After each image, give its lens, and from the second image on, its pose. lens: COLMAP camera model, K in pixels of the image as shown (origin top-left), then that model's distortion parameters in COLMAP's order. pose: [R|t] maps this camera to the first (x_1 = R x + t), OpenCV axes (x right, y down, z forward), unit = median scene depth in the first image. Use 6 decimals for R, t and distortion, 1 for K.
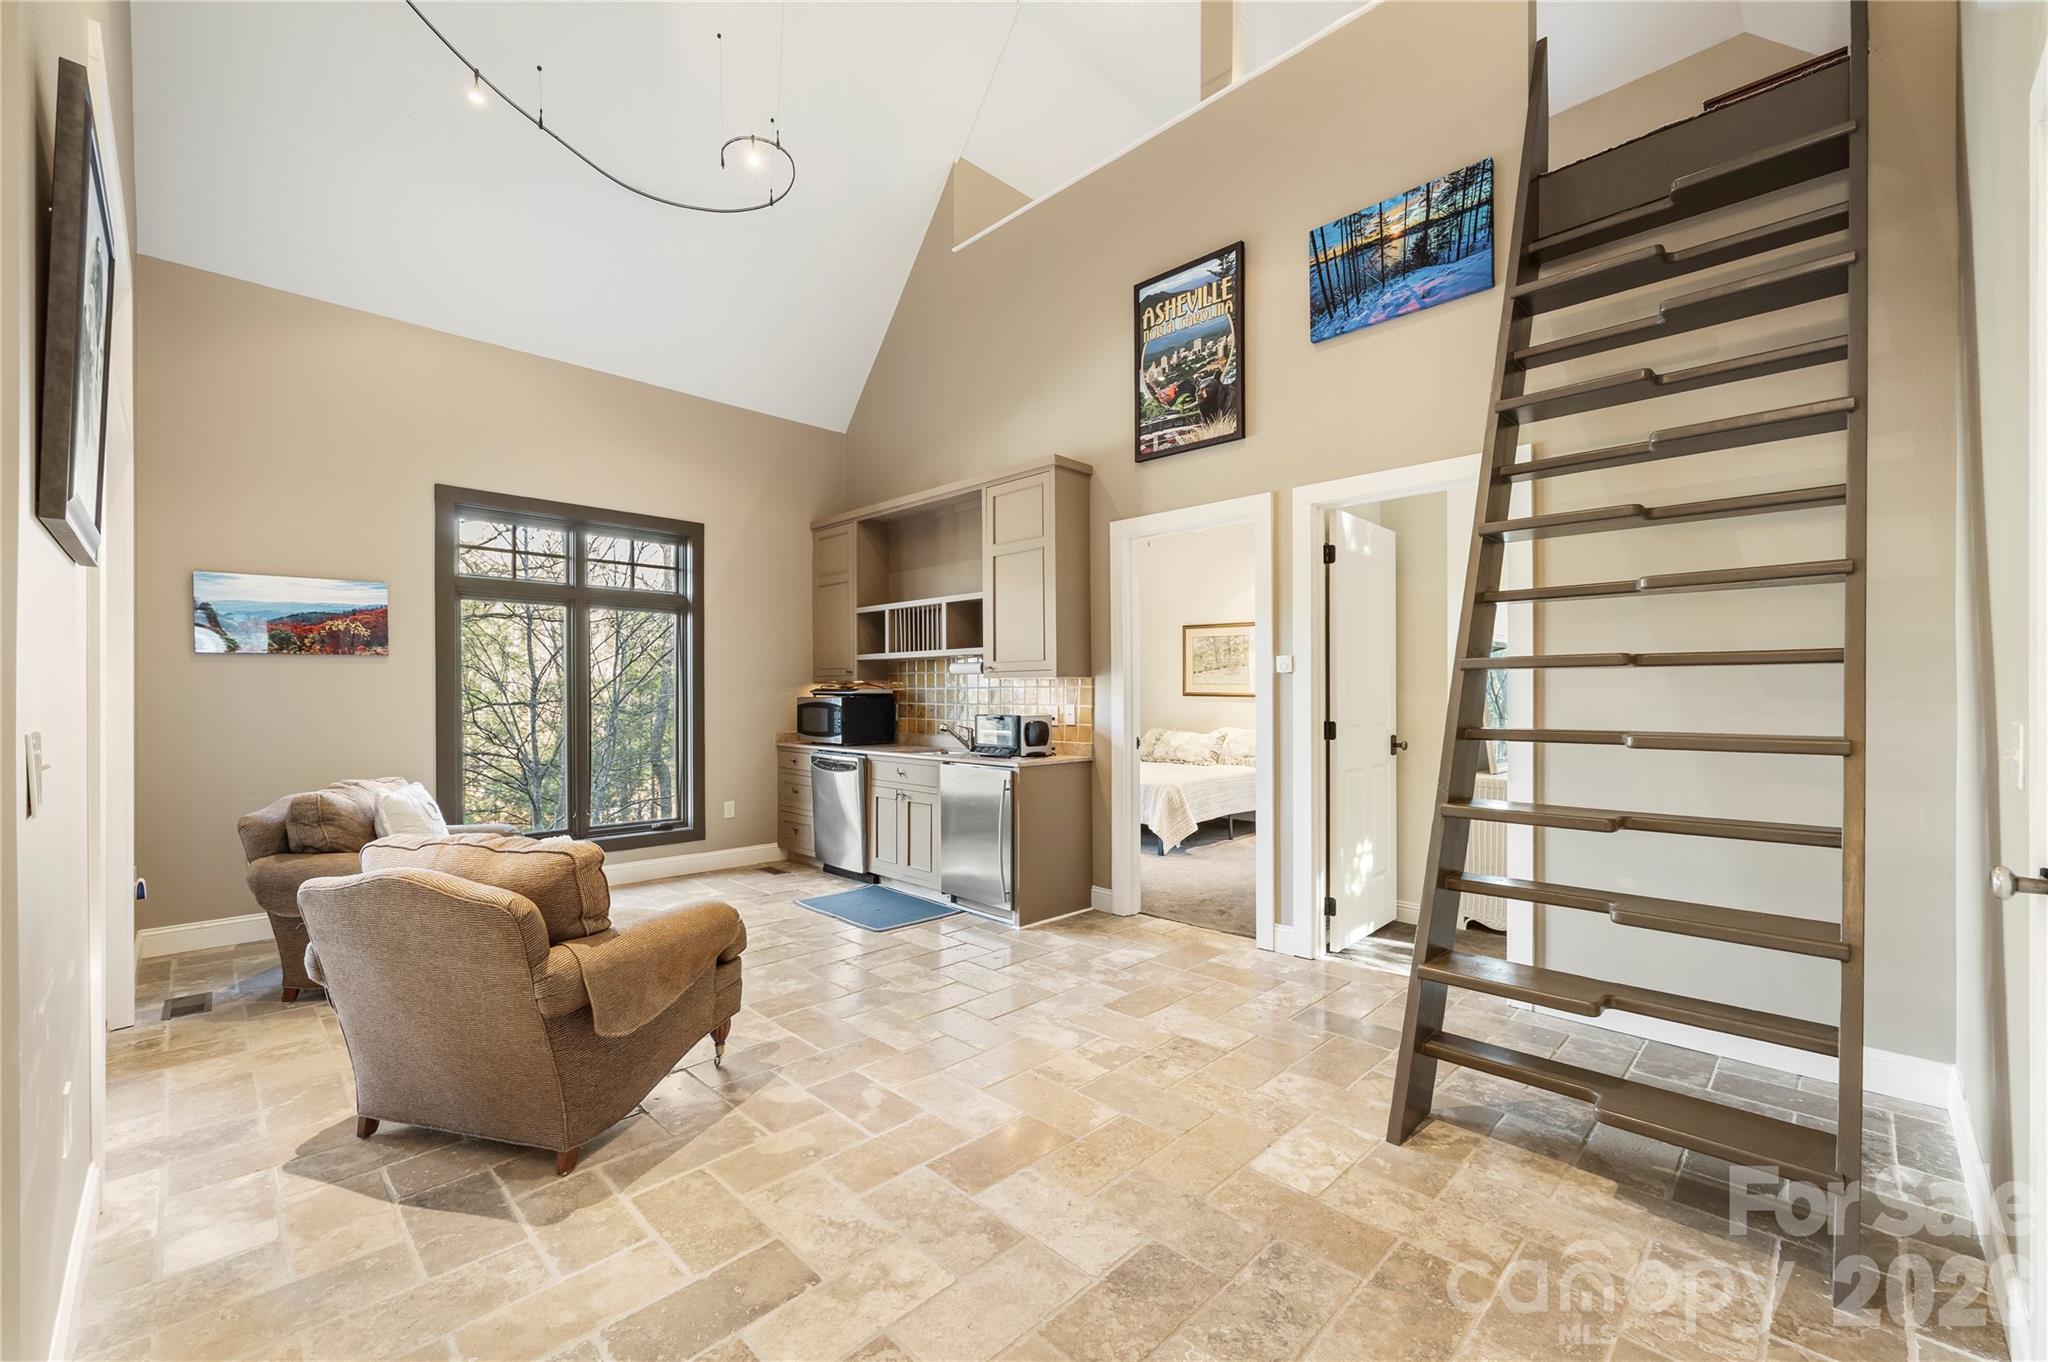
lens RADIAL K [[843.7, 0, 1027.4], [0, 843.7, 693.7], [0, 0, 1]] dist [0.000267, -0.000002]
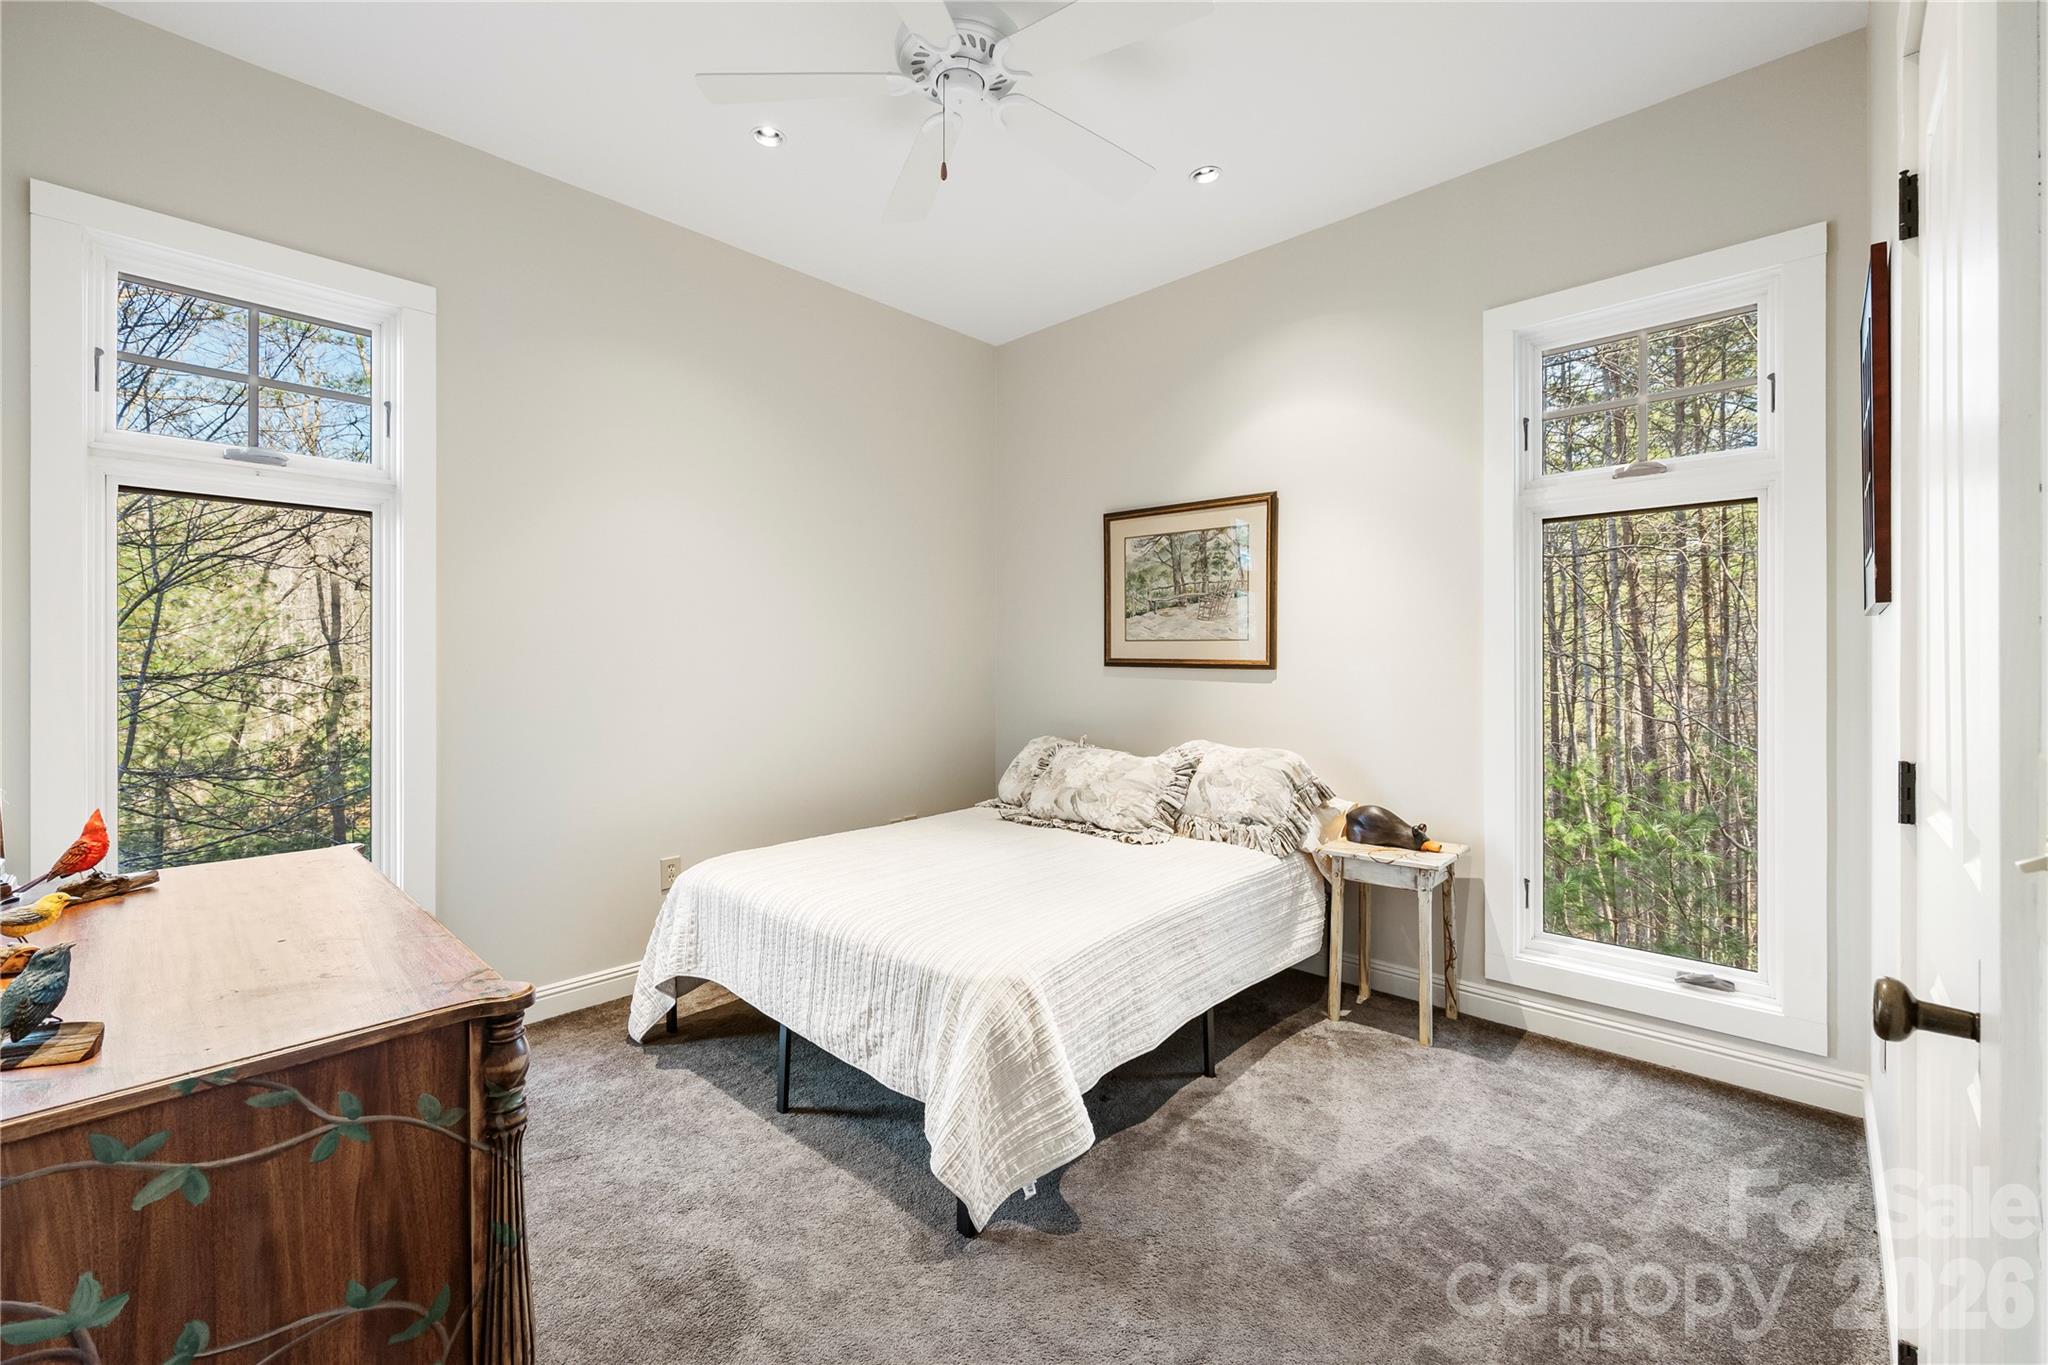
lens RADIAL K [[843.7, 0, 1020.8], [0, 843.7, 665.2], [0, 0, 1]] dist [0.000267, -0.000002]
pose [[0.999783, -0.005516, 0.020107, 0.134488], [0.005451, 0.999980, 0.003308, 0.000308], [-0.020125, -0.003198, 0.999792, 0.560968]]
